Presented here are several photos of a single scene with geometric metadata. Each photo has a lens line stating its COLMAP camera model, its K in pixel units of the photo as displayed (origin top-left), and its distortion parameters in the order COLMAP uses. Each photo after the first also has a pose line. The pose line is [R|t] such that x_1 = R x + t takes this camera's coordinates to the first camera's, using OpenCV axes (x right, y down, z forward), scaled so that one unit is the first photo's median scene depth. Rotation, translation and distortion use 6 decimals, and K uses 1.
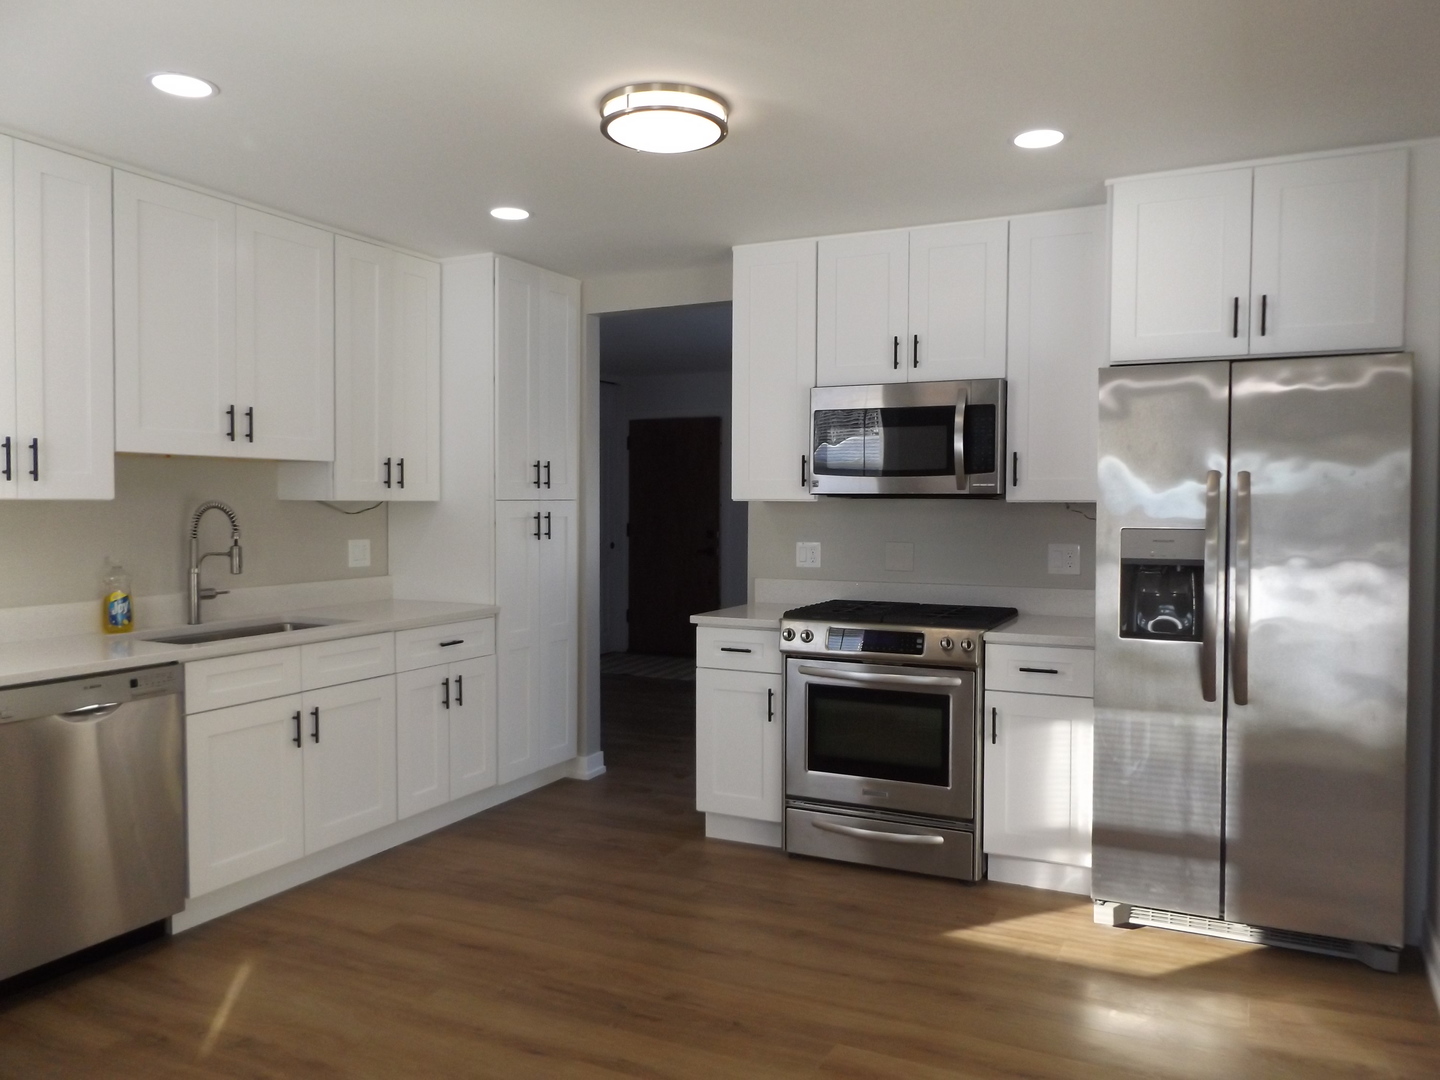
lens RADIAL K [[1068.7, 0, 715.6], [0, 1068.7, 544.5], [0, 0, 1]] dist [-0.012168, -0.000986]
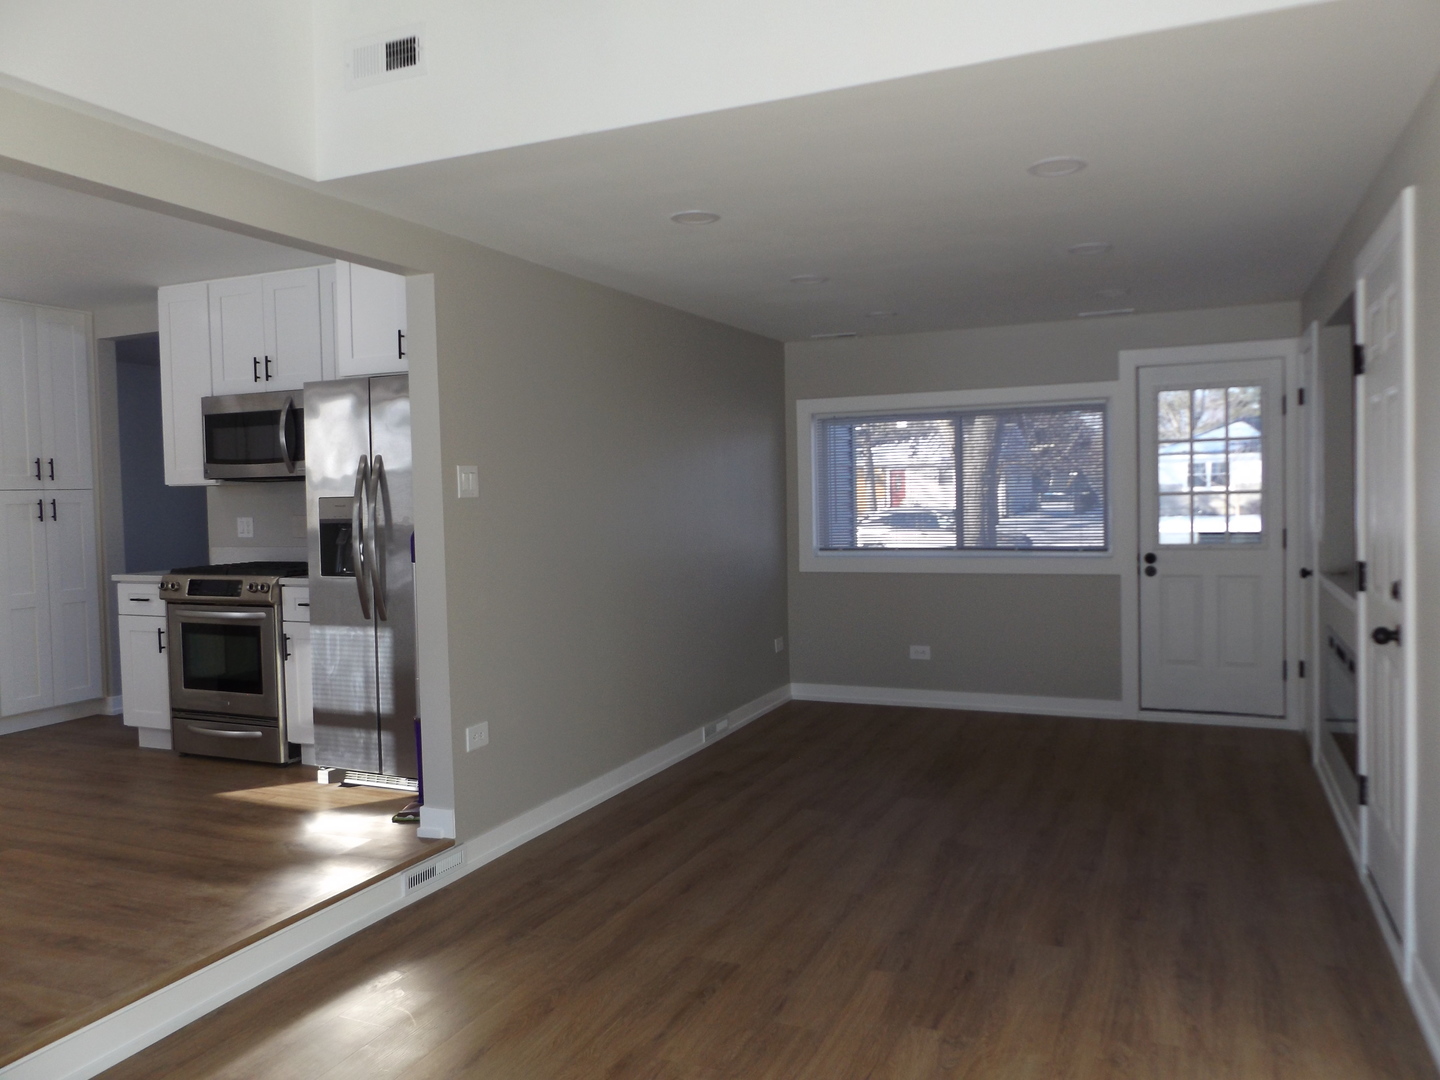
lens RADIAL K [[1068.7, 0, 719.4], [0, 1068.7, 545.2], [0, 0, 1]] dist [-0.012168, -0.000986]
pose [[0.998787, -0.023992, 0.043003, 0.748270], [0.023725, 0.999696, 0.006706, 0.044406], [-0.043151, -0.005678, 0.999052, -0.368662]]
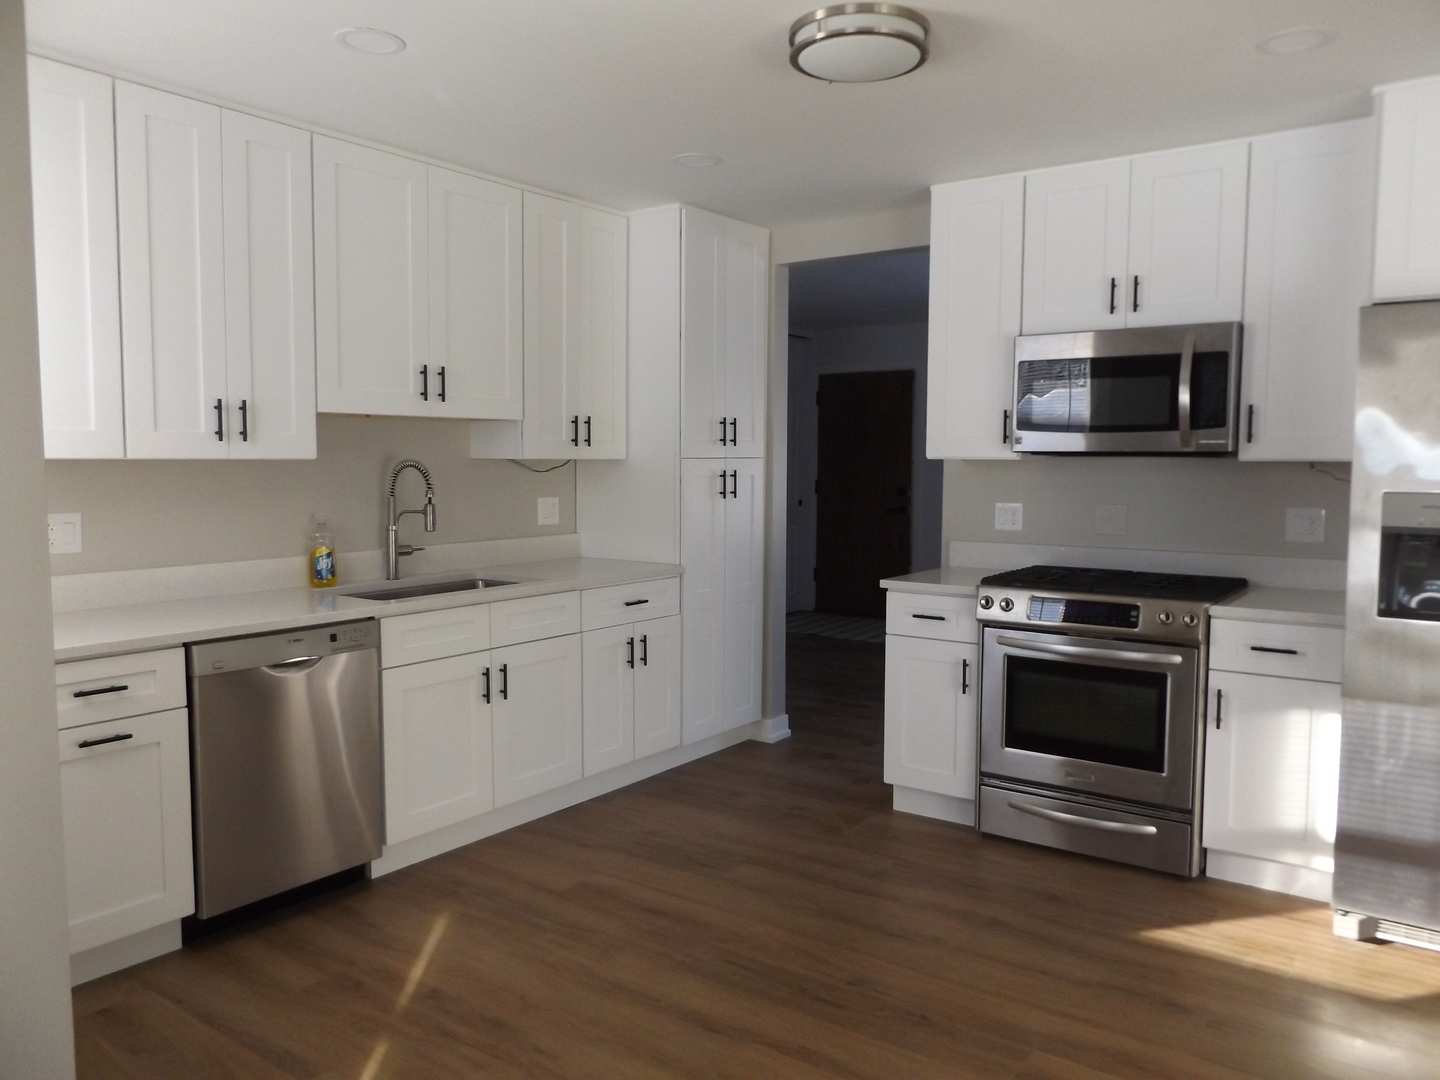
lens RADIAL K [[1068.7, 0, 714.0], [0, 1068.7, 543.6], [0, 0, 1]] dist [-0.012168, -0.000986]
pose [[0.984272, 0.013708, -0.176128, -0.002445], [-0.006416, 0.999101, 0.041905, -0.005374], [0.176544, -0.040116, 0.983475, 0.043286]]
